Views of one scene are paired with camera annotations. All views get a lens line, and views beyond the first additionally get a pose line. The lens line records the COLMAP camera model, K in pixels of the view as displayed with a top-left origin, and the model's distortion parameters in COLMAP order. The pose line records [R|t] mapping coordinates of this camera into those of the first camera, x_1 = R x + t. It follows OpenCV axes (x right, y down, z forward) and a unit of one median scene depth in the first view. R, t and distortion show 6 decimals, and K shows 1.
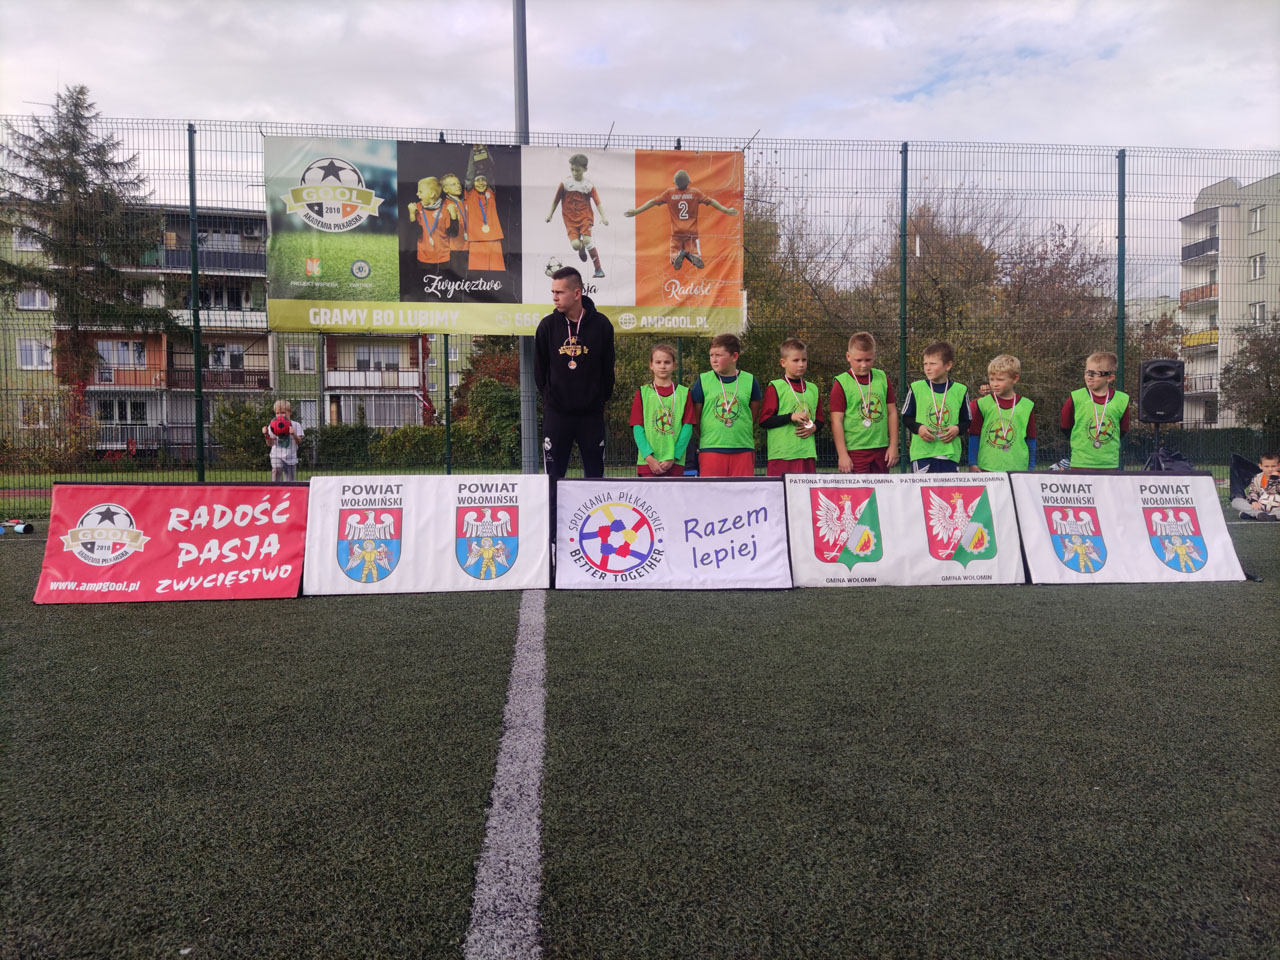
lens RADIAL K [[943.7, 0, 637.7], [0, 943.7, 483.0], [0, 0, 1]] dist [0.103356, -0.151211]
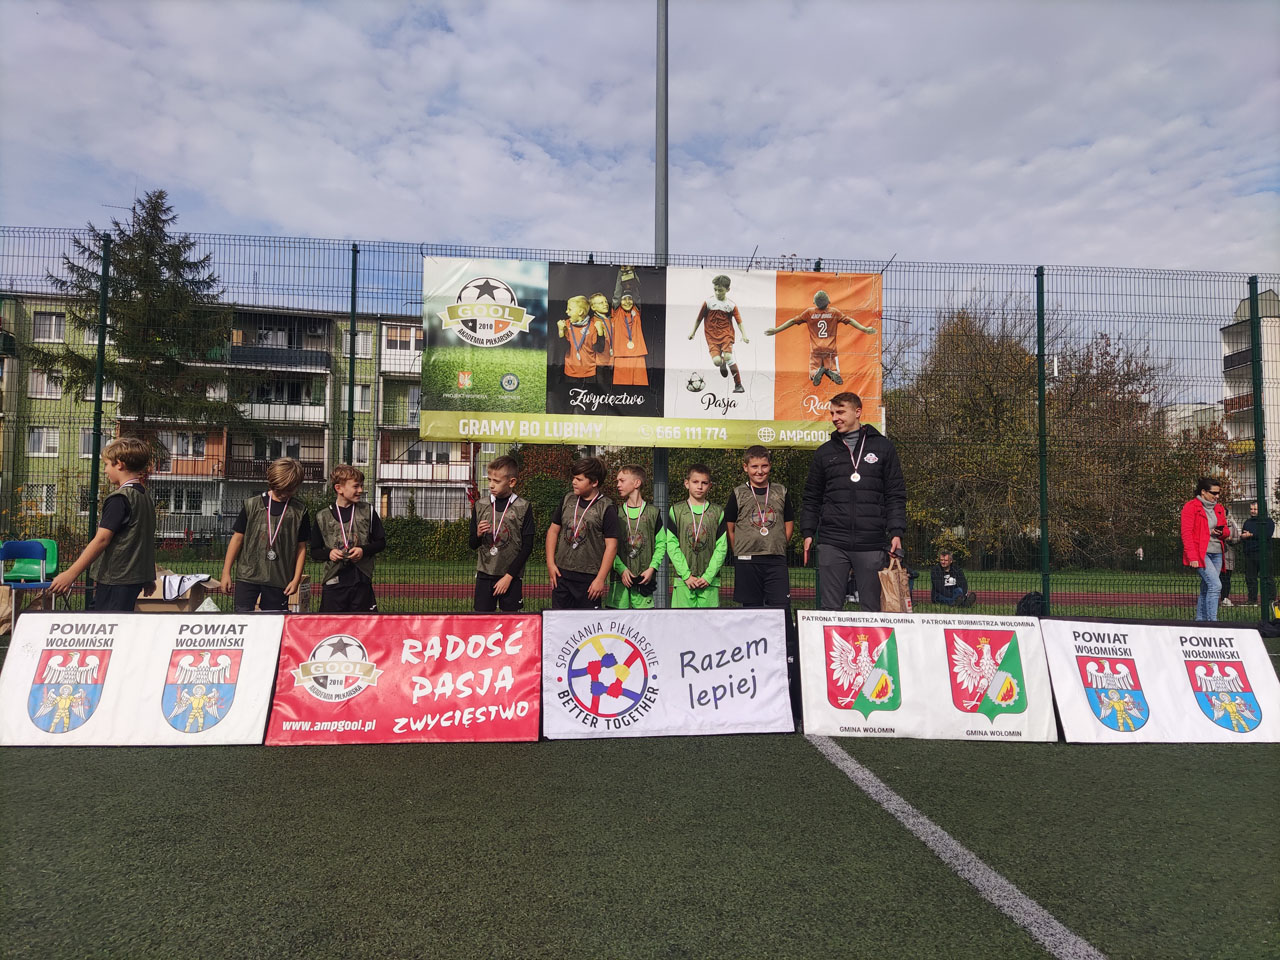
lens RADIAL K [[943.7, 0, 637.7], [0, 943.7, 483.0], [0, 0, 1]] dist [0.103356, -0.151211]
pose [[0.999573, 0.017982, -0.023029, -0.126978], [-0.020147, 0.995030, -0.097521, -0.019696], [0.021161, 0.097943, 0.994967, -0.000315]]
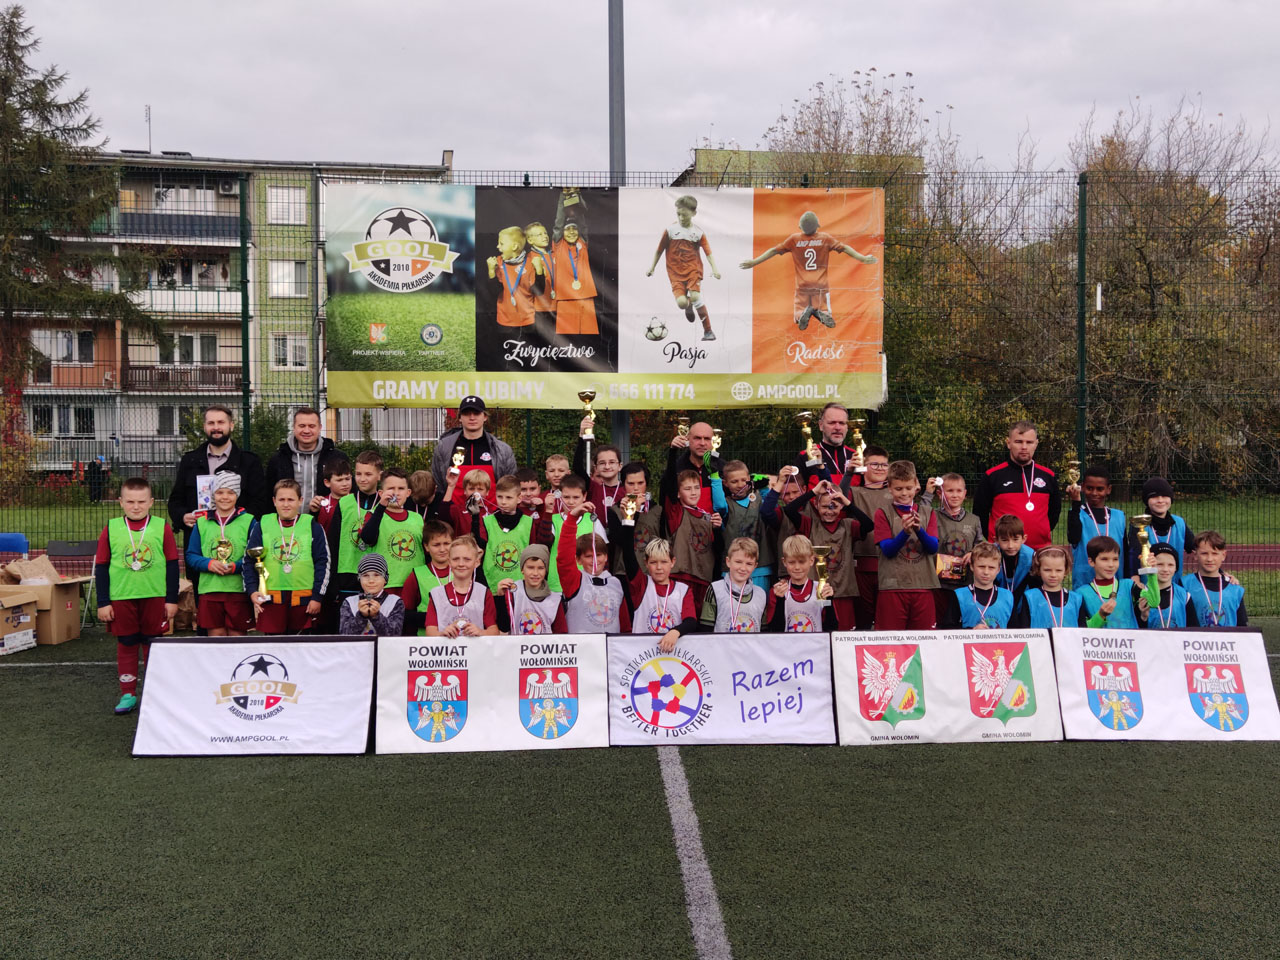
lens RADIAL K [[1303.2, 0, 640.5], [0, 1303.2, 480.9], [0, 0, 1]] dist [0.135032, -0.205985]
pose [[0.998025, 0.005973, -0.062526, -0.028693], [-0.006685, 0.999915, -0.011185, -0.080459], [0.062454, 0.011581, 0.997981, -0.161146]]
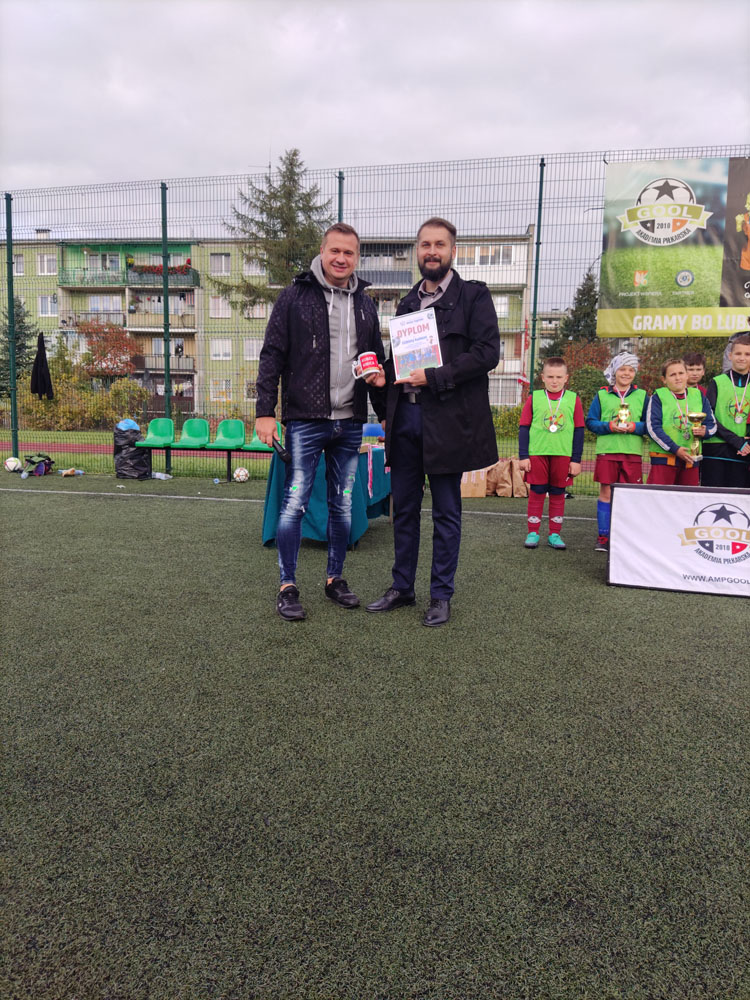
lens RADIAL K [[742.6, 0, 367.1], [0, 742.6, 496.9], [0, 0, 1]] dist [0.095849, -0.168922]
pose [[0.933778, 0.064733, -0.351949, -0.309325], [-0.041079, 0.996391, 0.074275, -0.022972], [0.355487, -0.054899, 0.933067, 0.048498]]
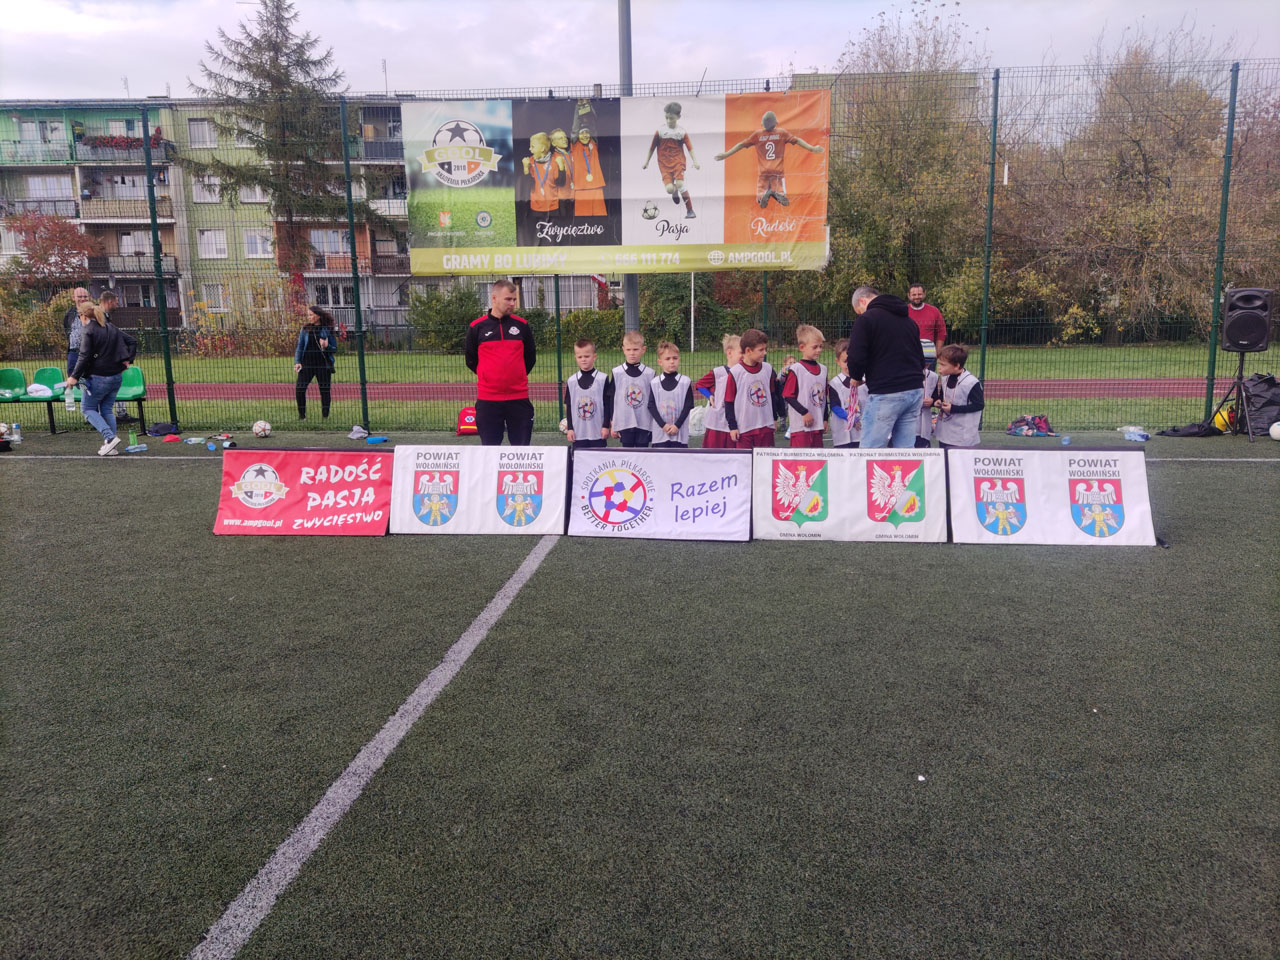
lens RADIAL K [[944.2, 0, 639.0], [0, 944.2, 475.6], [0, 0, 1]] dist [0.107191, -0.153135]
pose [[0.980161, 0.025987, -0.196494, 0.127373], [0.000312, 0.991164, 0.132641, -0.069454], [0.198205, -0.130071, 0.971492, -0.120922]]
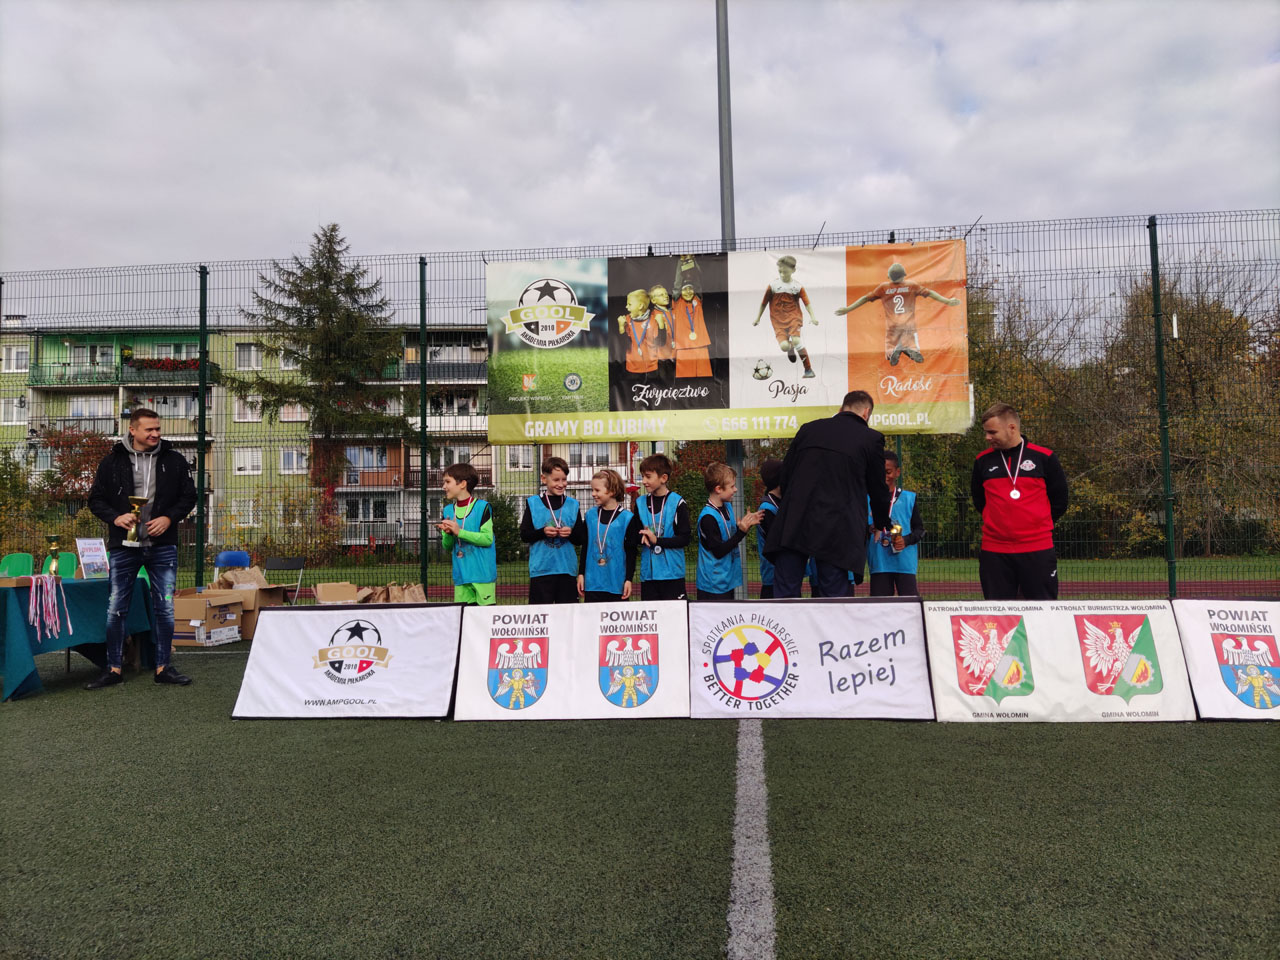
lens RADIAL K [[944.2, 0, 639.0], [0, 944.2, 475.6], [0, 0, 1]] dist [0.107191, -0.153135]
pose [[0.977051, -0.022768, -0.211787, -0.007899], [0.001464, 0.994966, -0.100207, -0.022134], [0.213002, 0.097597, 0.972165, 0.037724]]
